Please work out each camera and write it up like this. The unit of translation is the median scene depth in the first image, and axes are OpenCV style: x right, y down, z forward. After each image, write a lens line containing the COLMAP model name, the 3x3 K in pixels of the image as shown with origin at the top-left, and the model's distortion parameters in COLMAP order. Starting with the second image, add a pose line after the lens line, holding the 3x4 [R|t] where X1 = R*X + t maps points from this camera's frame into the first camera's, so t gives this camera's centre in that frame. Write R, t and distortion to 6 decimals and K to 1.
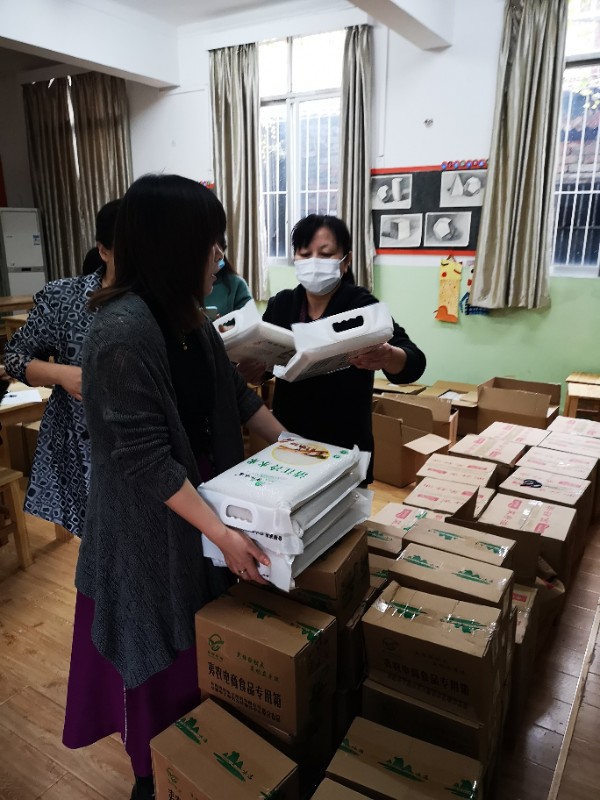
lens RADIAL K [[606.8, 0, 300.5], [0, 606.8, 400.9], [0, 0, 1]] dist [0.002781, -0.008187]
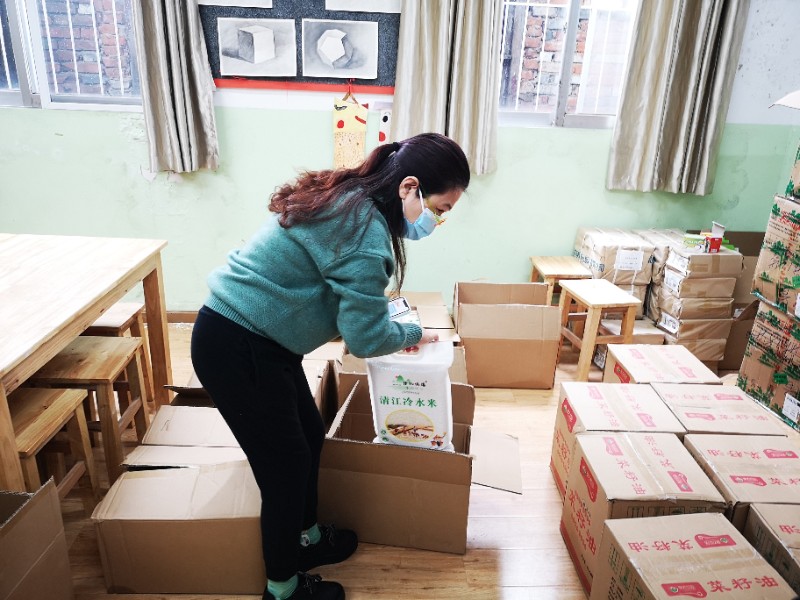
lens RADIAL K [[606.8, 0, 400.3], [0, 606.8, 300.6], [0, 0, 1]] dist [0.002781, -0.008187]
pose [[0.821983, -0.152986, 0.548579, -0.083975], [0.109441, 0.987723, 0.111468, -0.091181], [-0.558897, -0.031588, 0.828635, 0.439876]]
